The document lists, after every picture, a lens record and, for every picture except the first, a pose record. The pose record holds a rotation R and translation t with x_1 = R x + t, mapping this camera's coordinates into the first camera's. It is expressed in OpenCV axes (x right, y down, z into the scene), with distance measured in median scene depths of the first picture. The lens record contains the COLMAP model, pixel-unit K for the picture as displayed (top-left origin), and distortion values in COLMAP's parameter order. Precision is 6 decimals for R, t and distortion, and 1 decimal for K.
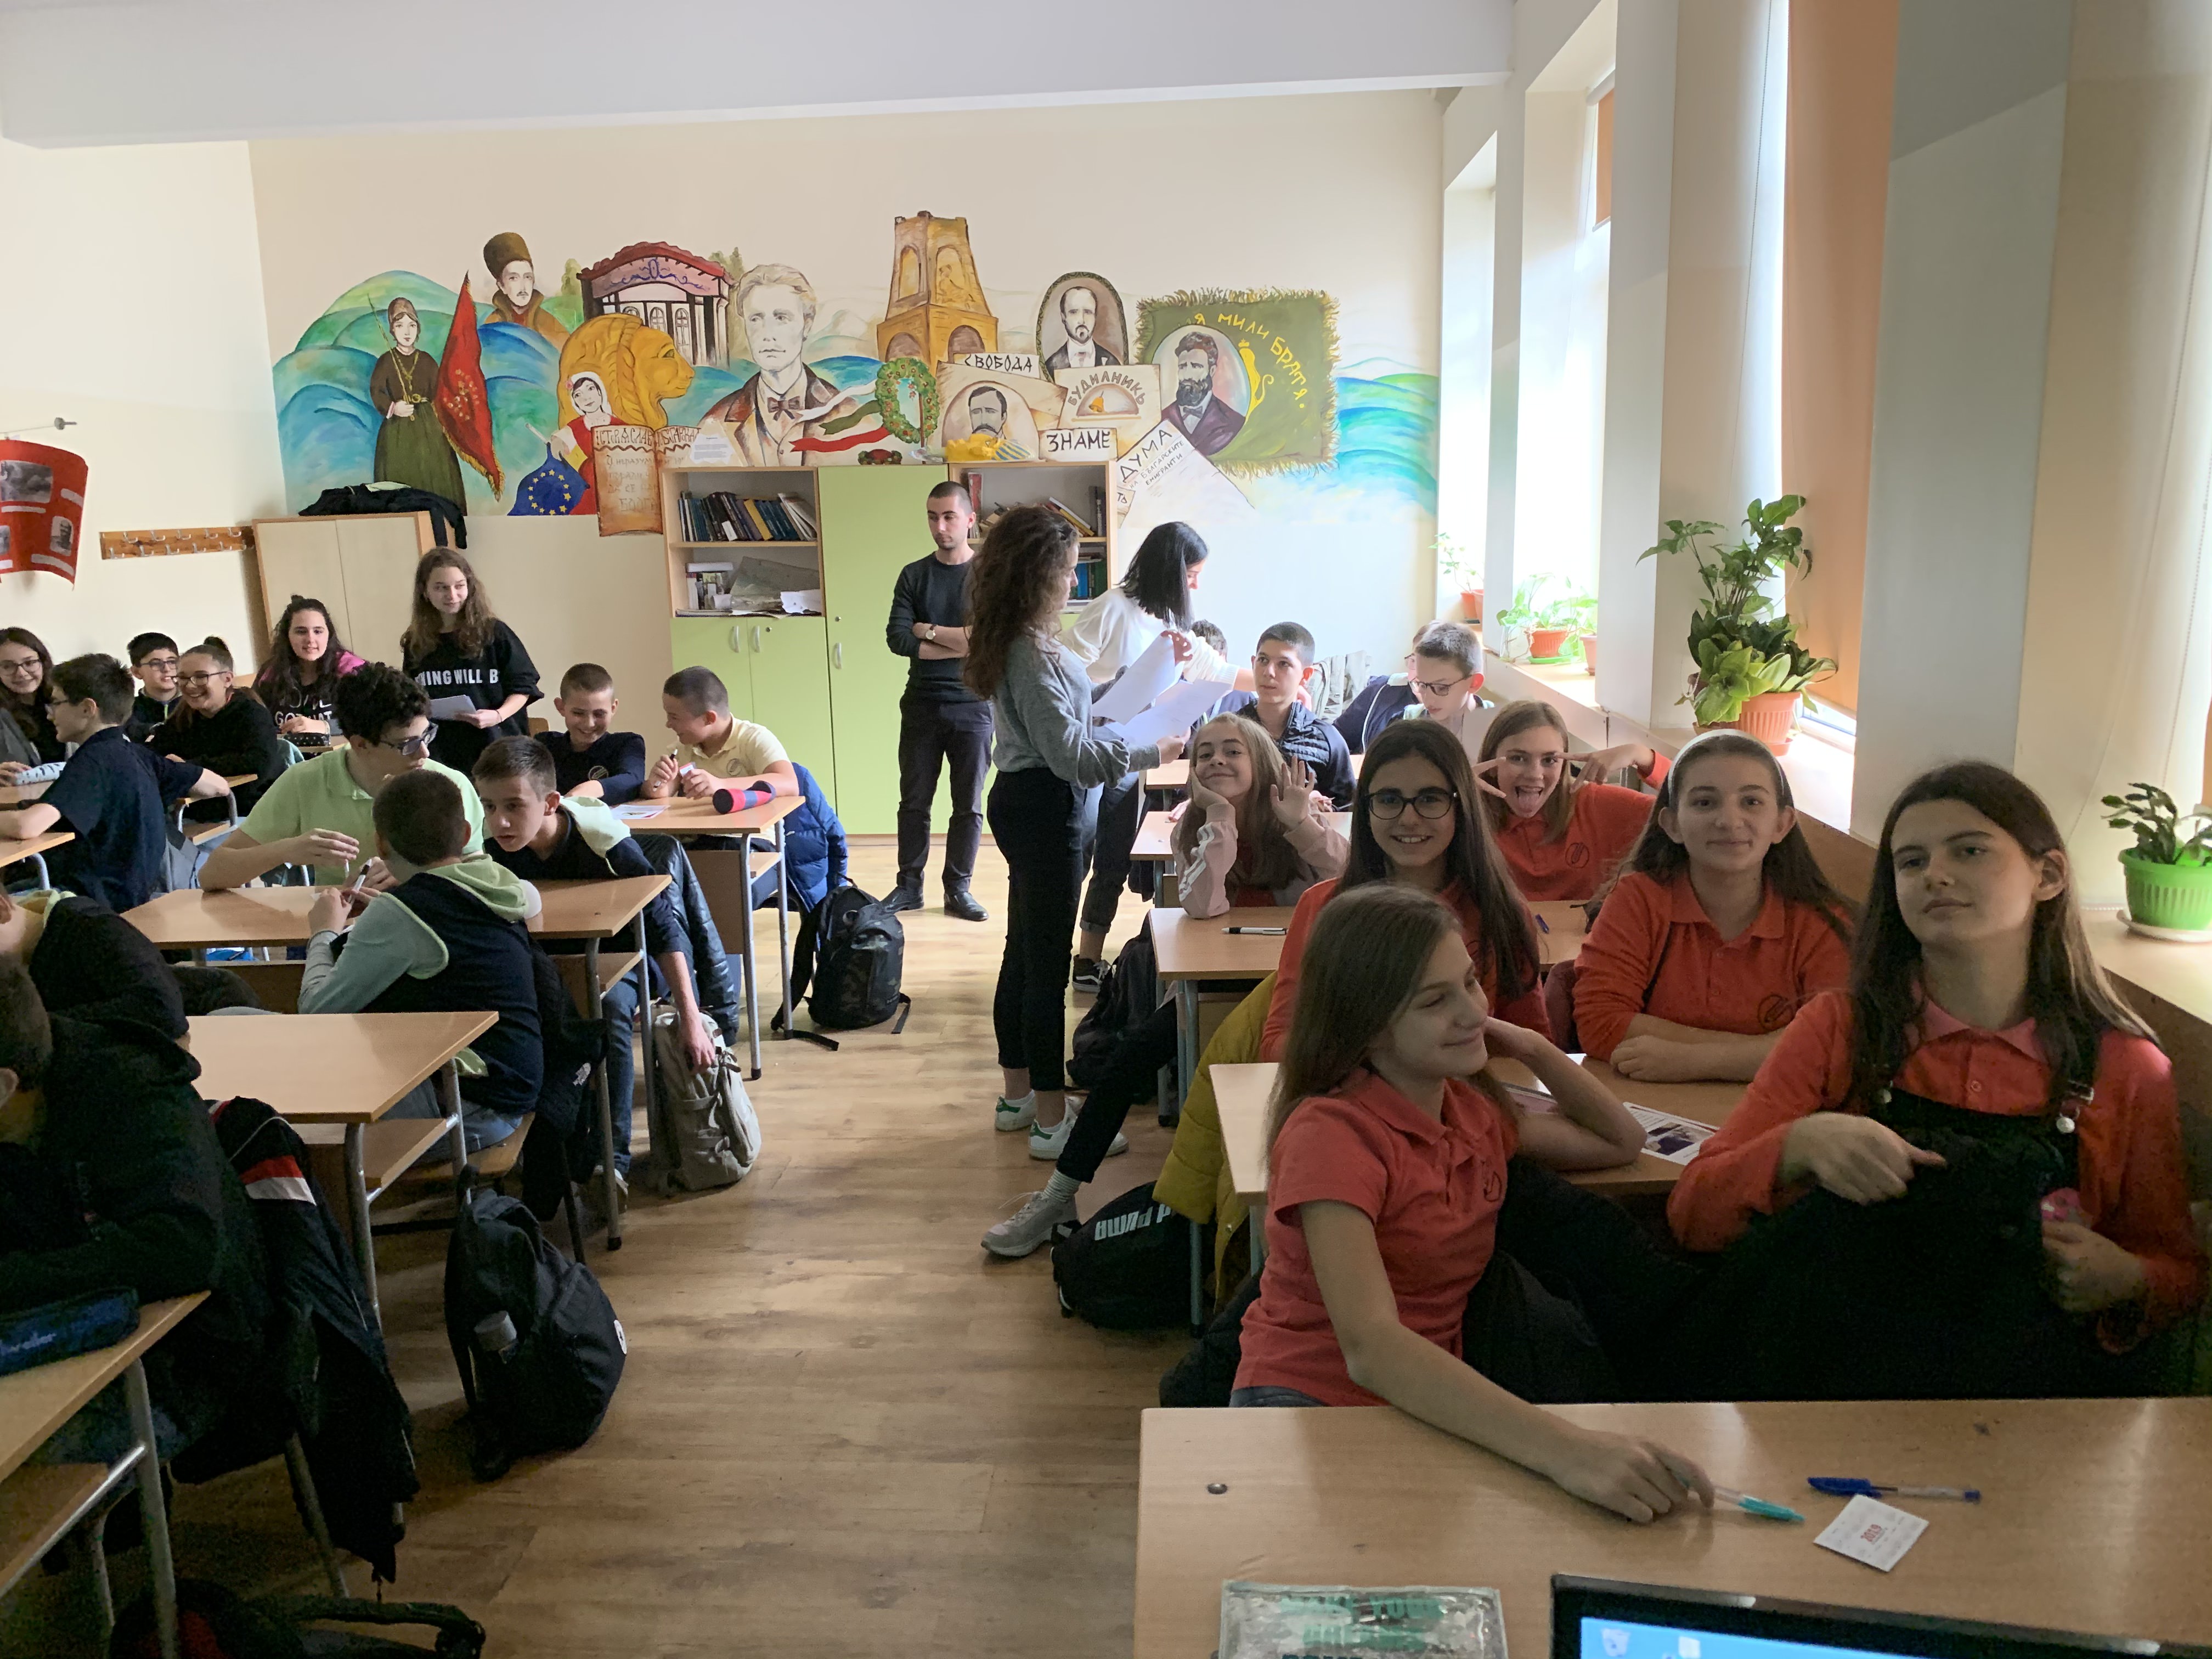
lens RADIAL K [[1653.4, 0, 1106.0], [0, 1653.4, 829.5], [0, 0, 1]] dist [0.070323, -0.130317]
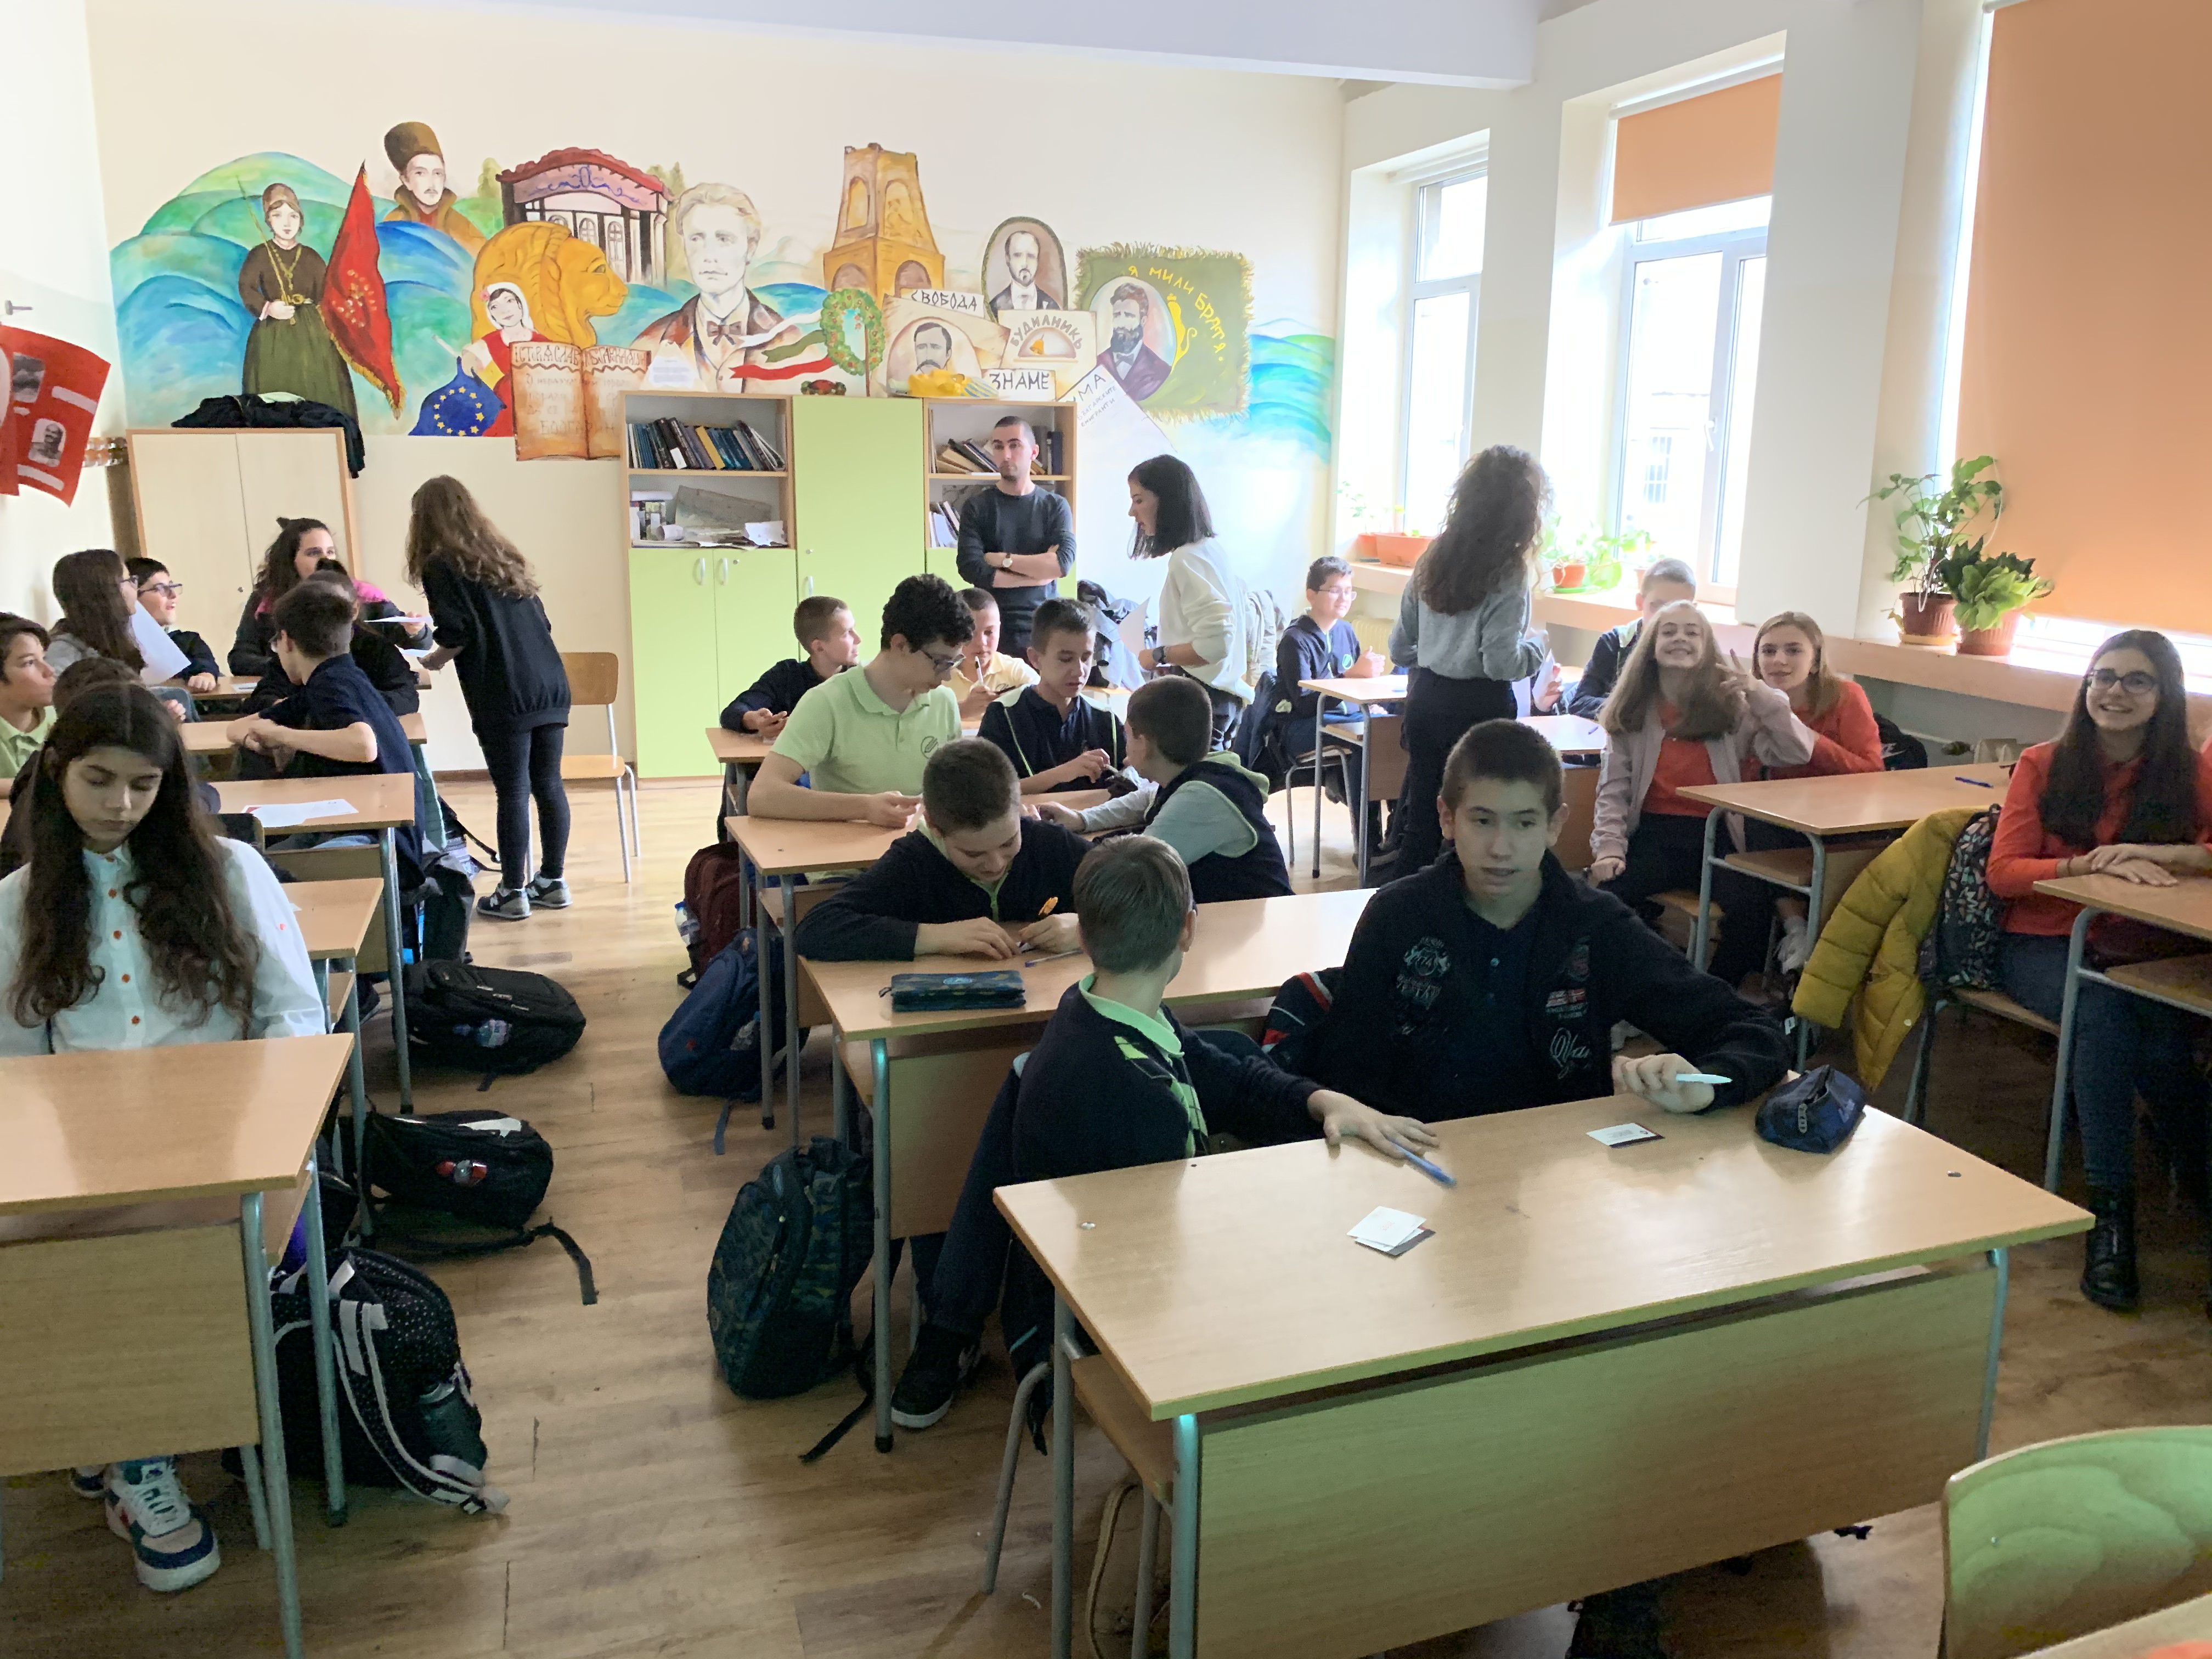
lens RADIAL K [[1690.5, 0, 1113.6], [0, 1690.5, 827.9], [0, 0, 1]] dist [0.000079, 0.001937]
pose [[0.931906, -0.047284, 0.359605, -0.352382], [0.037471, 0.998712, 0.034214, 0.008882], [-0.360760, -0.018410, 0.932477, -0.003343]]
